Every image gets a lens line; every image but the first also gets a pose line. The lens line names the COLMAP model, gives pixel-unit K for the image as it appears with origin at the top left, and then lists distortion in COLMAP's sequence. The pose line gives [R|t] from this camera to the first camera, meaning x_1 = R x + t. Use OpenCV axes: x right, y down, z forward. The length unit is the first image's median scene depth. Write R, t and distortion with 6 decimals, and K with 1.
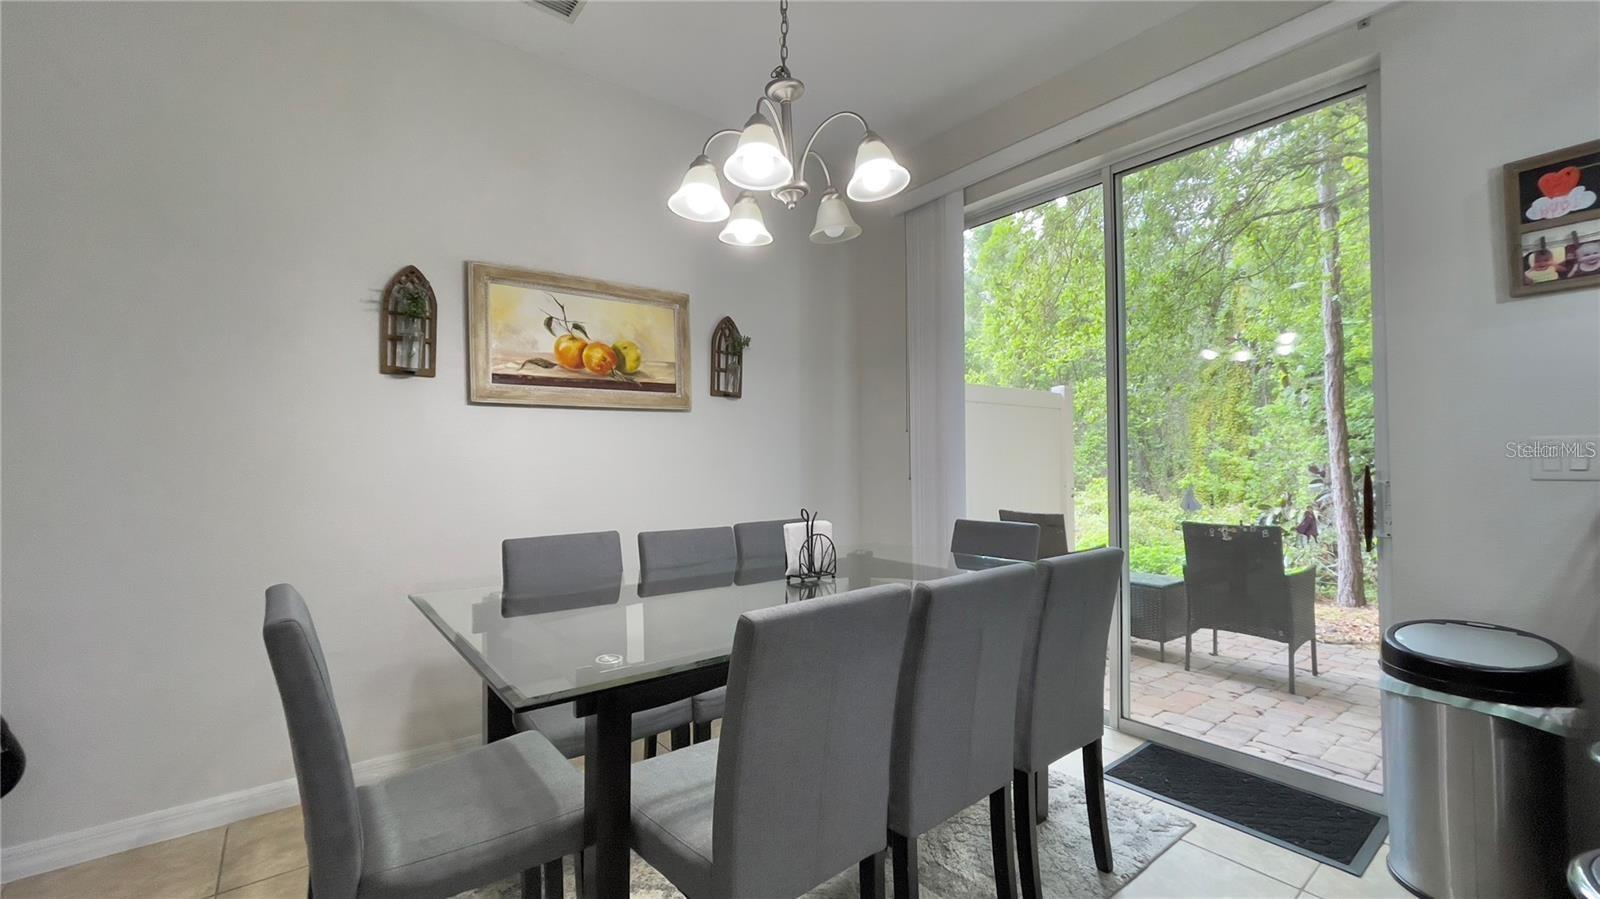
lens RADIAL K [[642.6, 0, 792.8], [0, 642.6, 449.7], [0, 0, 1]] dist [-0.005699, 0.001344]
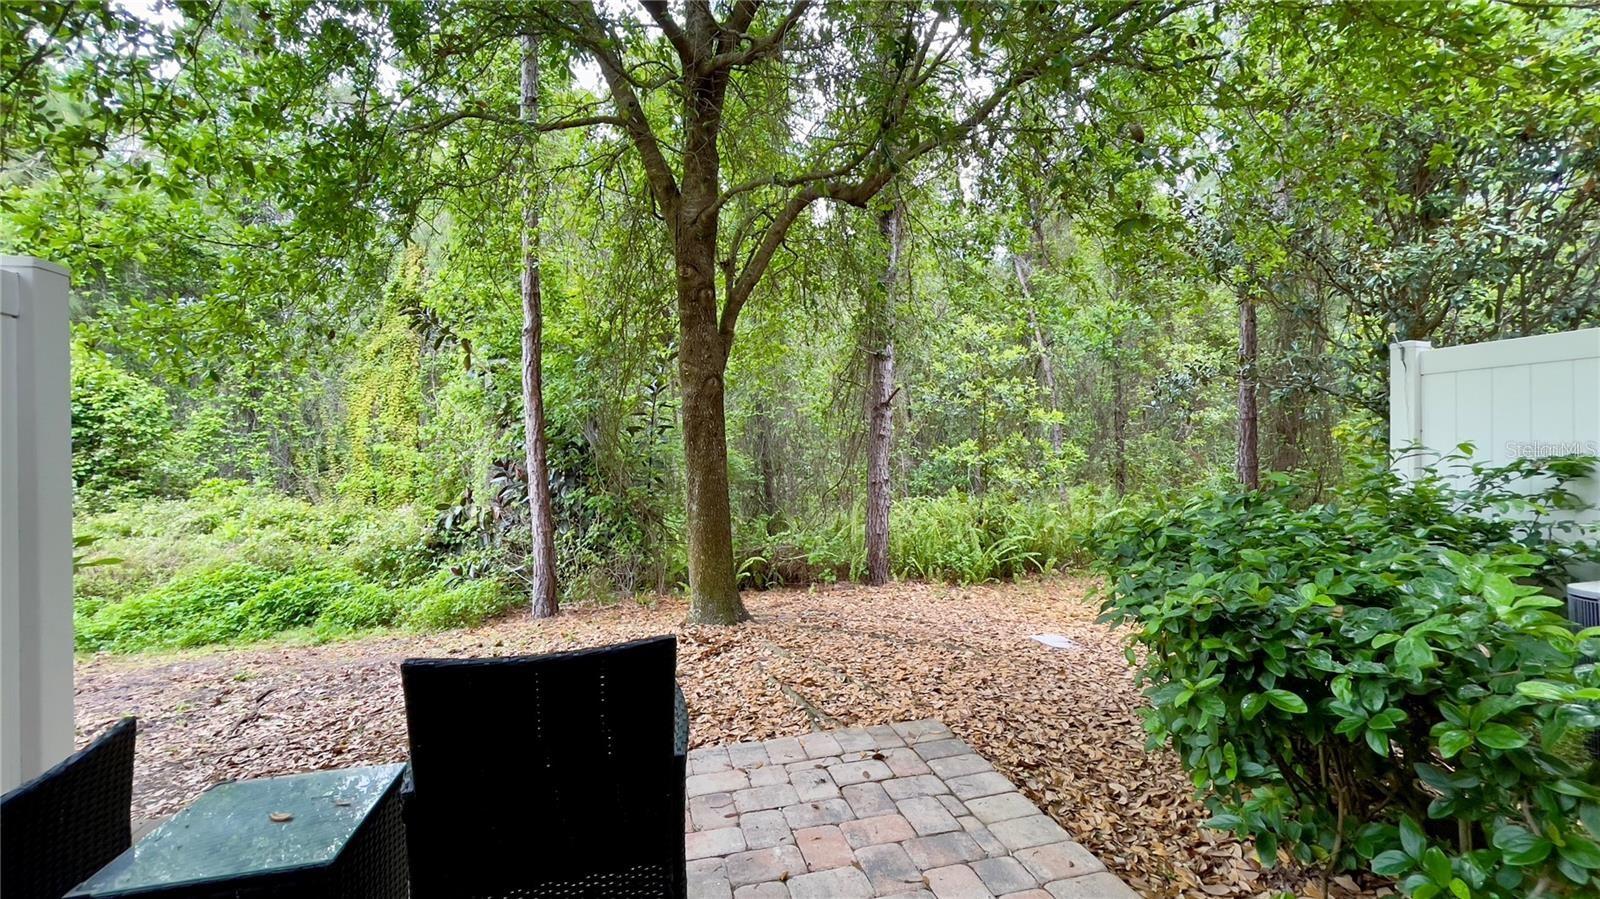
lens RADIAL K [[642.6, 0, 794.5], [0, 642.6, 450.4], [0, 0, 1]] dist [-0.005699, 0.001344]
pose [[0.390359, 0.002011, 0.920661, 0.129536], [-0.014358, 0.999889, 0.003903, 0.004740], [-0.920551, -0.014742, 0.390344, 0.234002]]
